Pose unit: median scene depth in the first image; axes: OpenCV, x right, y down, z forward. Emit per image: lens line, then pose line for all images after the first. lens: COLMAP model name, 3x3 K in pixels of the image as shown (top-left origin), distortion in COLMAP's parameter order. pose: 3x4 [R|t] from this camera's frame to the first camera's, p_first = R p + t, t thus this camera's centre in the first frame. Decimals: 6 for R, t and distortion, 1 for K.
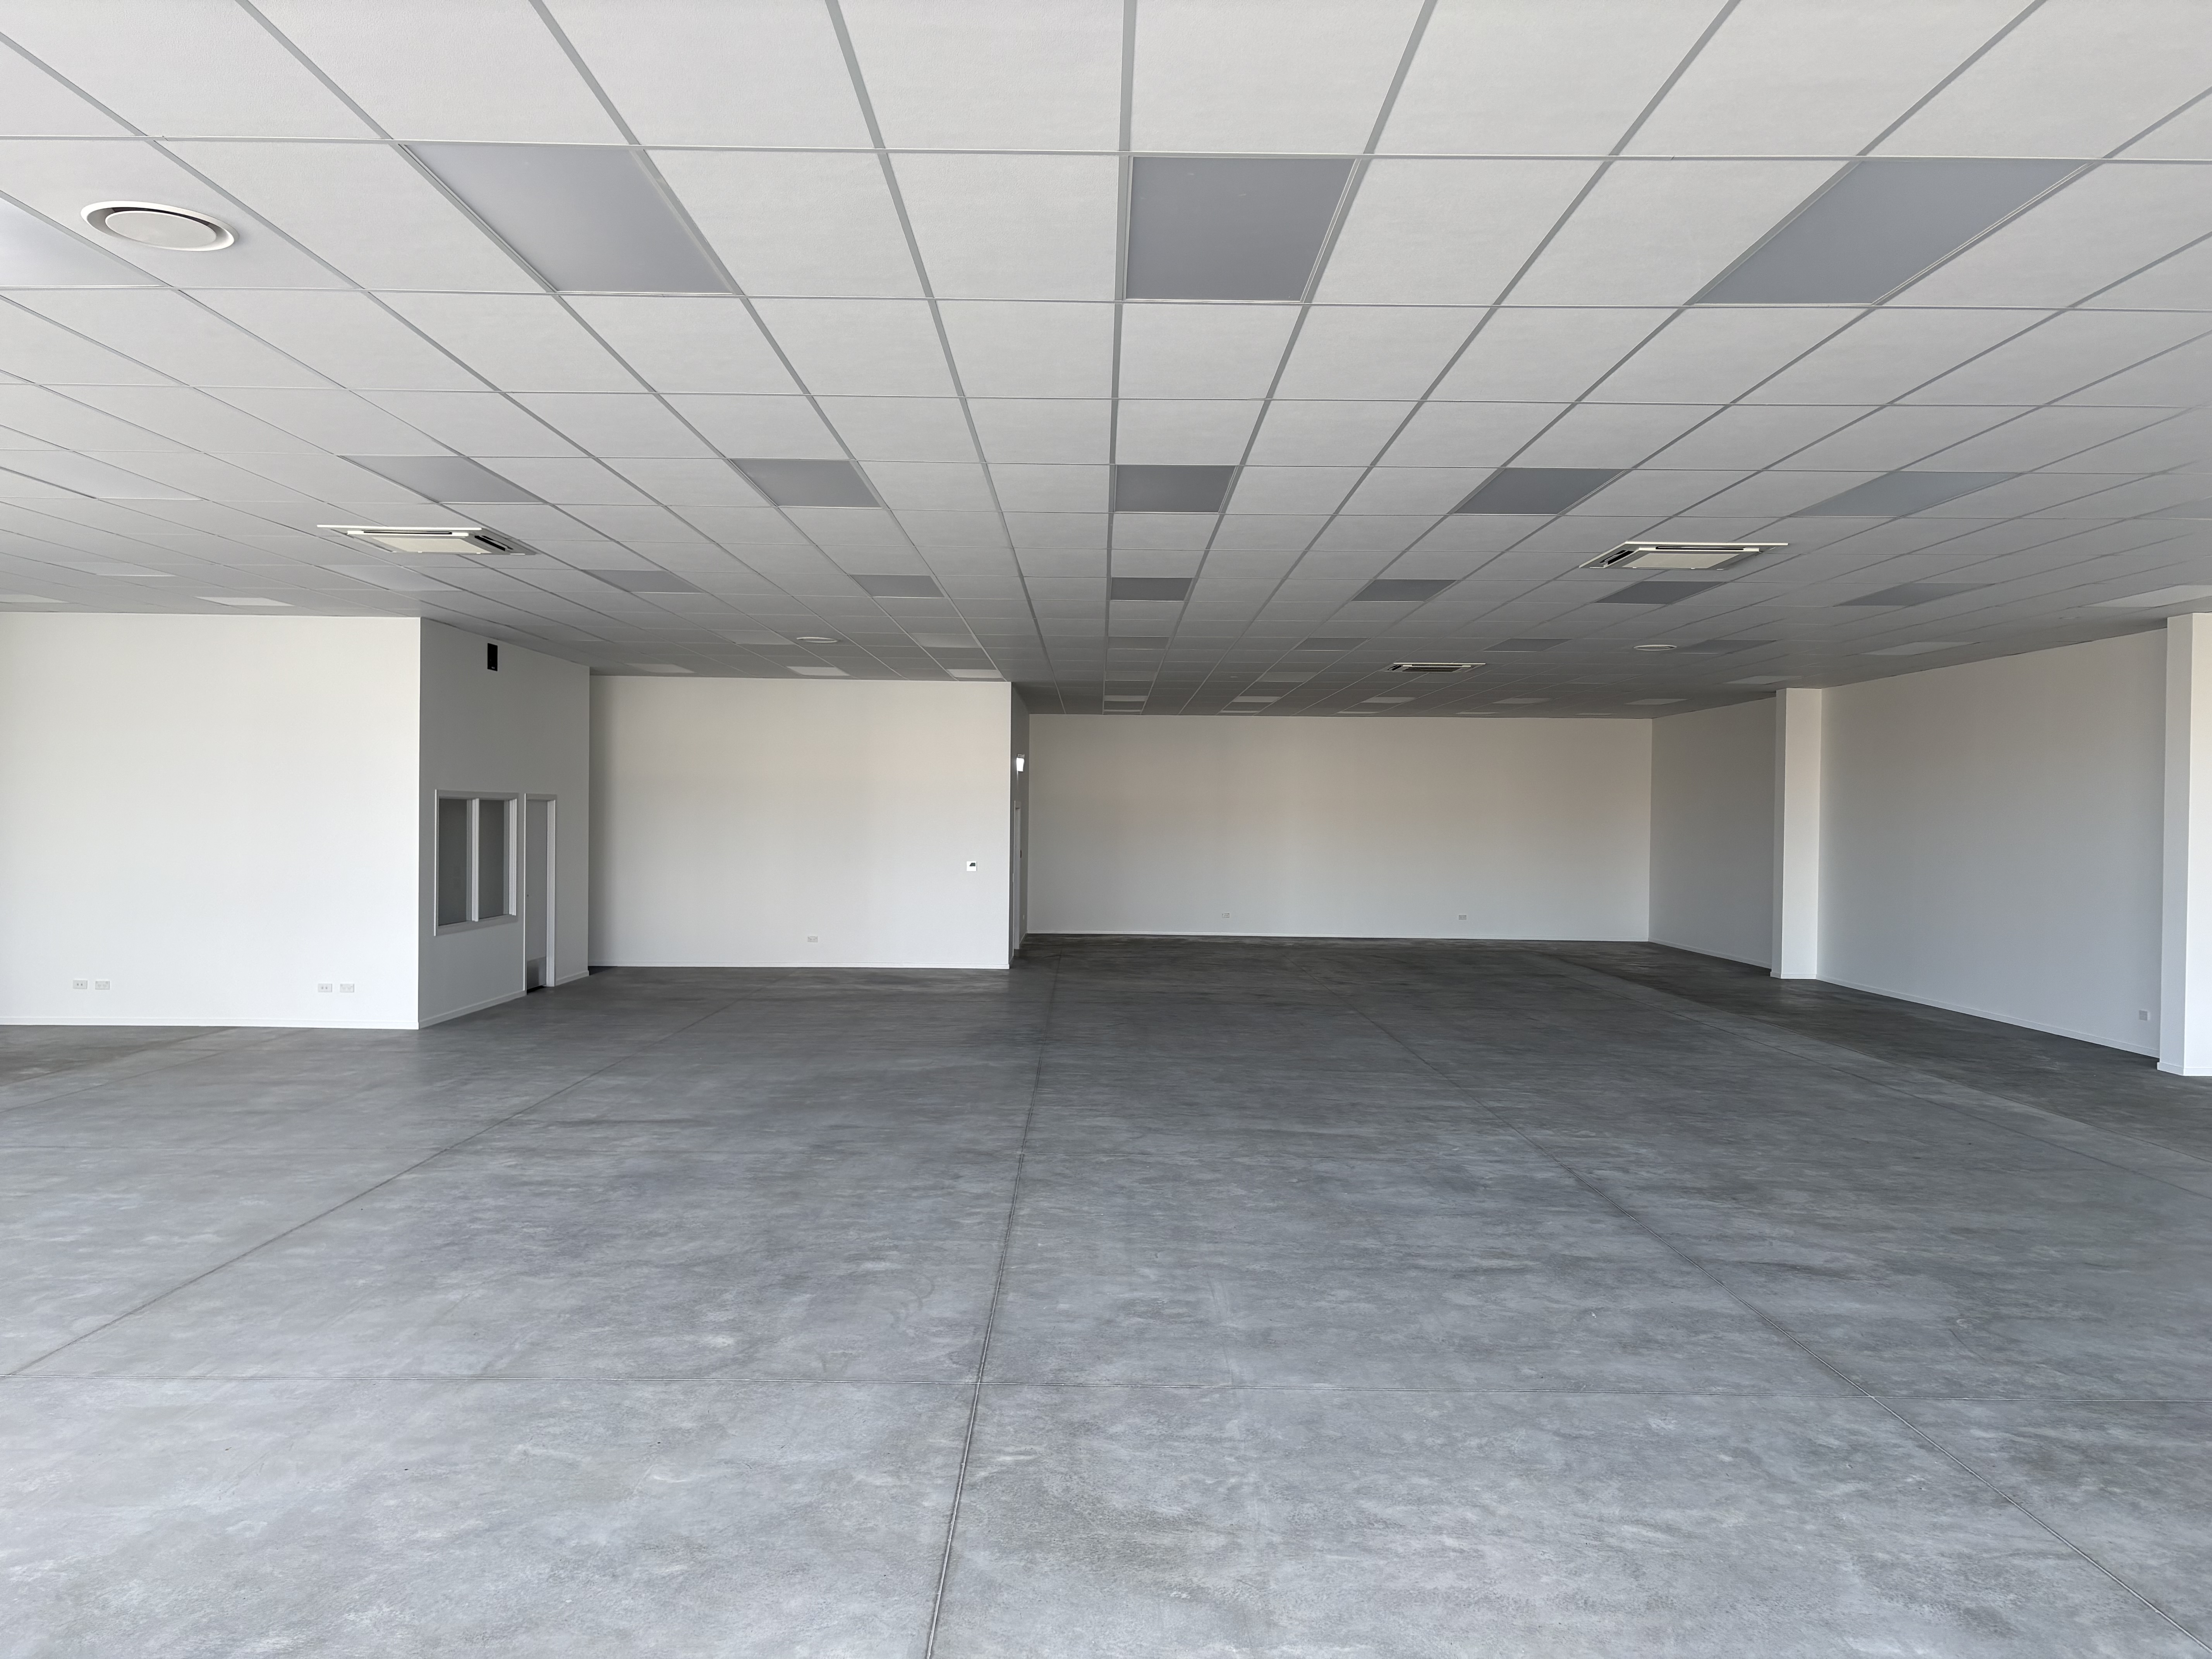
lens RADIAL K [[1660.5, 0, 1110.8], [0, 1660.5, 793.1], [0, 0, 1]] dist [0.027314, -0.016819]
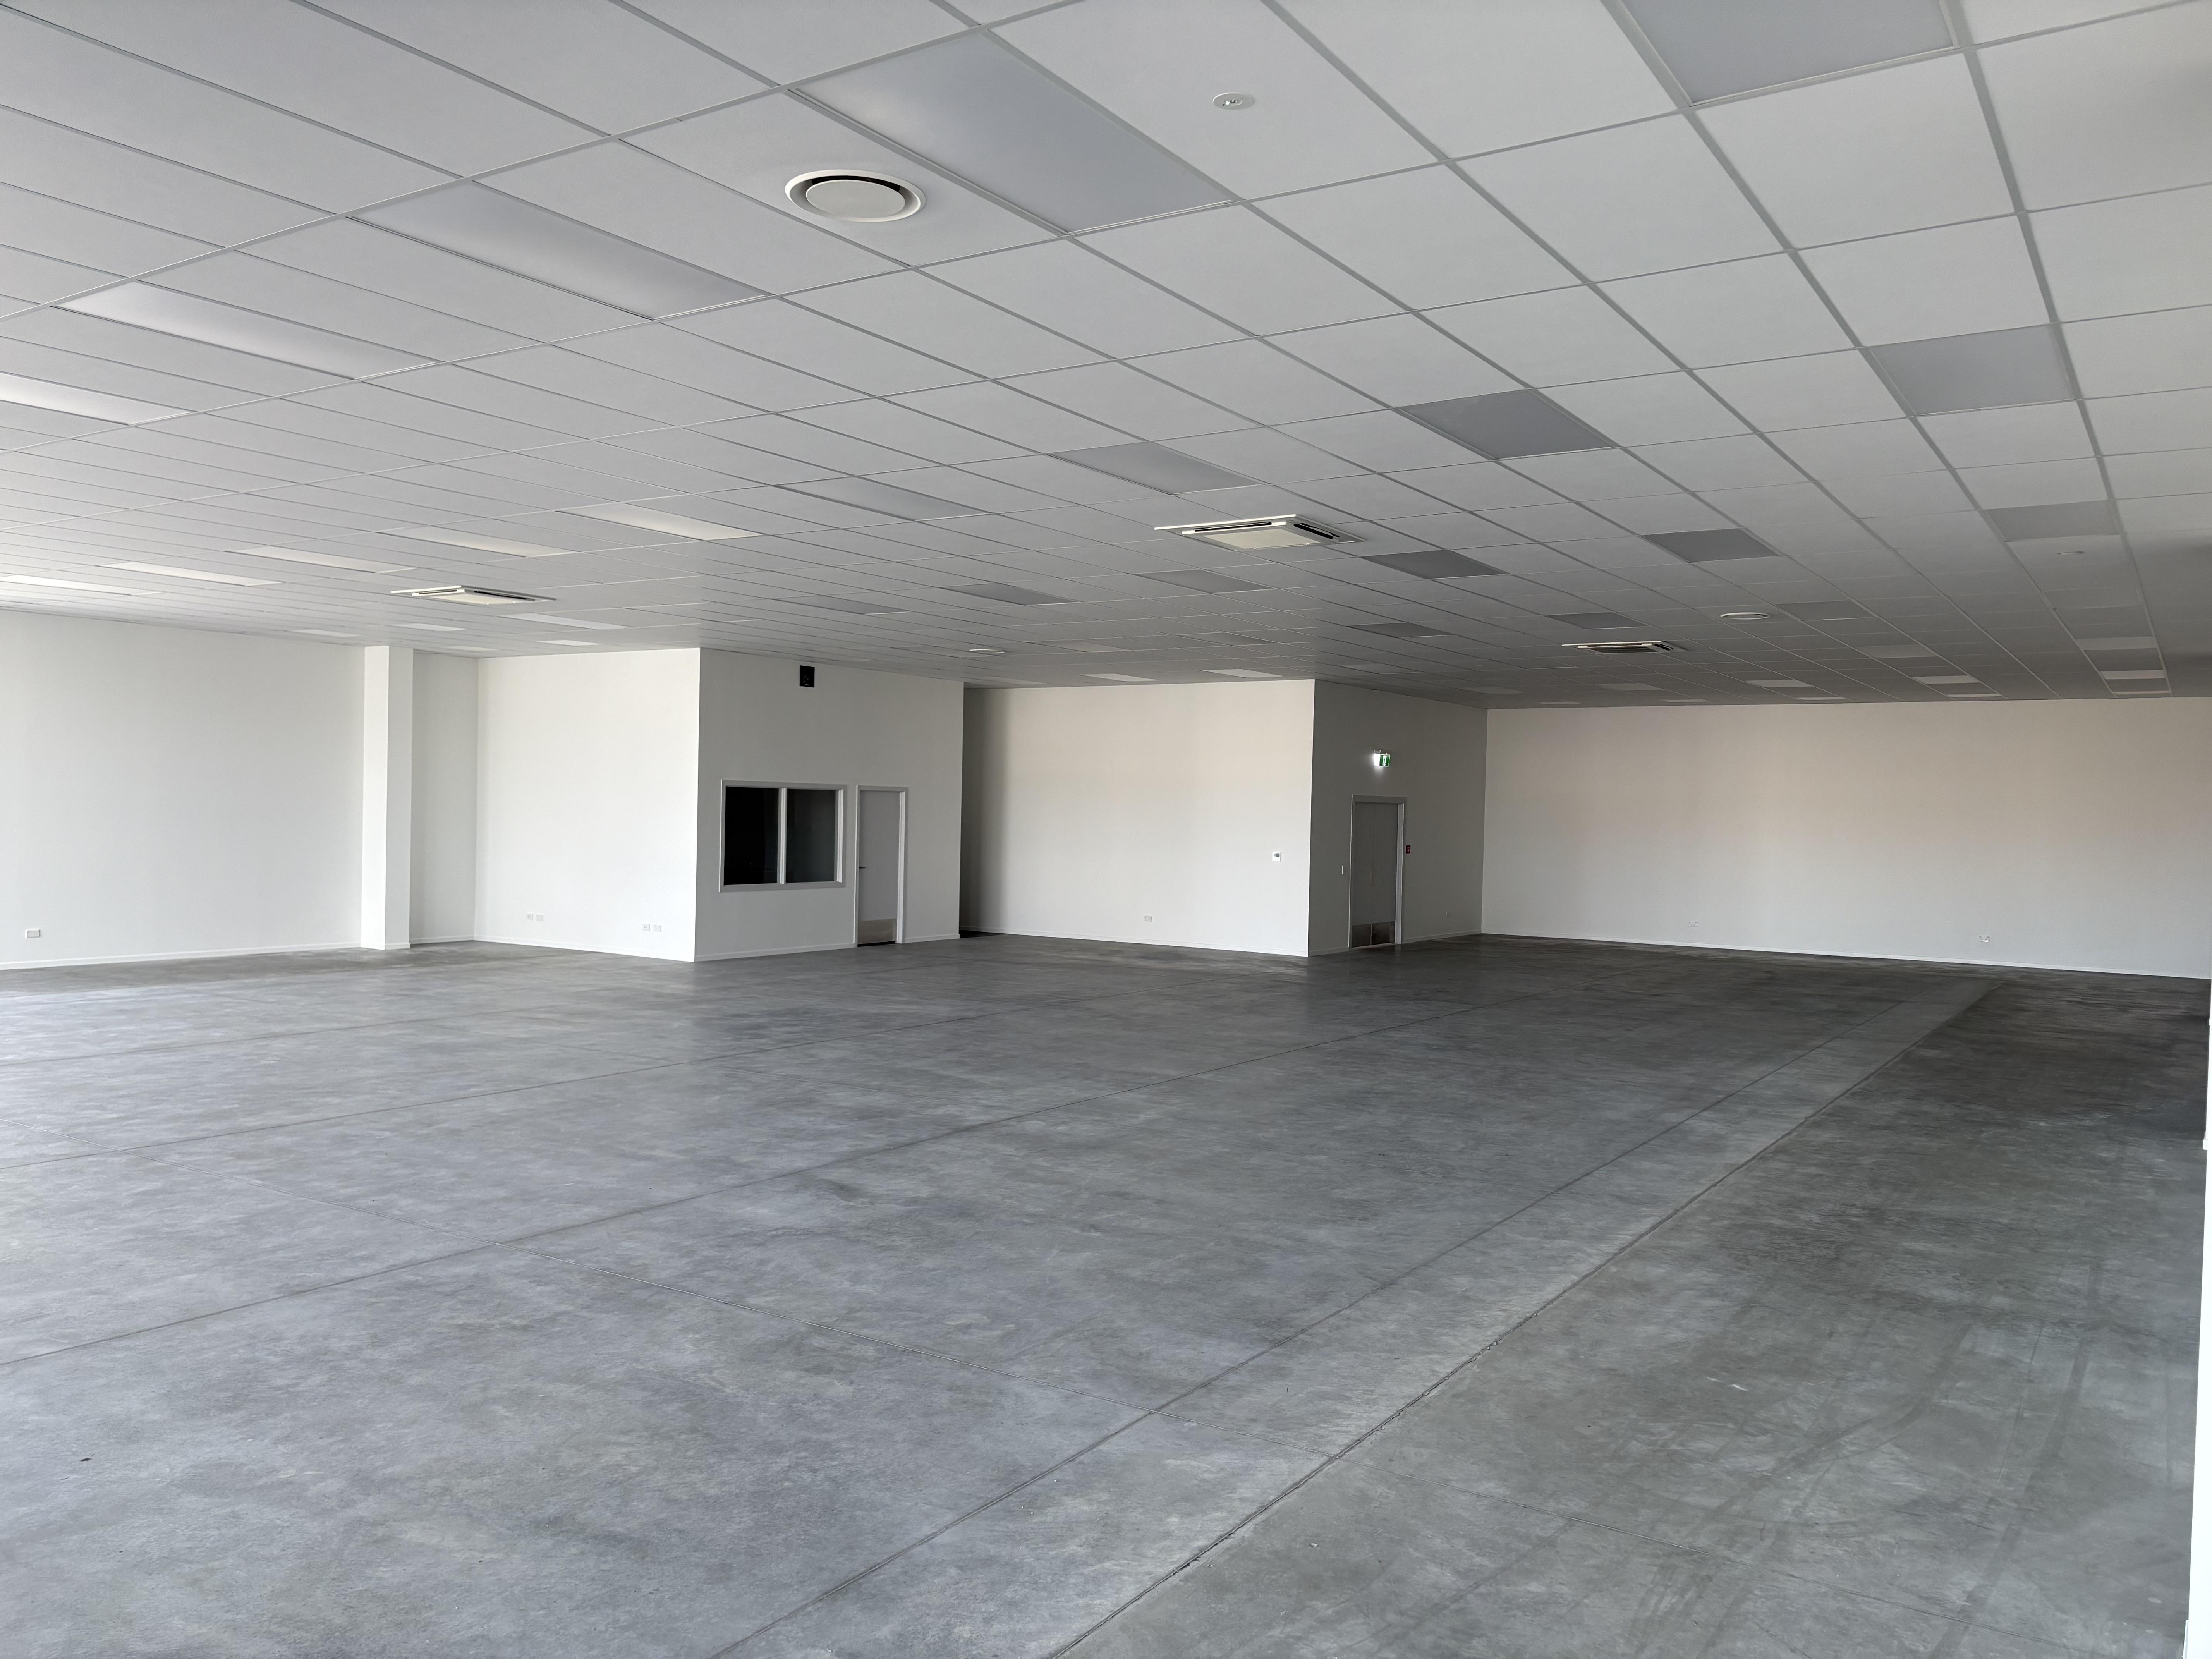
lens RADIAL K [[1660.5, 0, 1119.5], [0, 1660.5, 827.9], [0, 0, 1]] dist [0.027314, -0.016819]
pose [[0.832659, 0.011716, -0.553662, 0.422908], [-0.002877, 0.999854, 0.016832, 0.009087], [0.553779, -0.012422, 0.832571, 0.065720]]
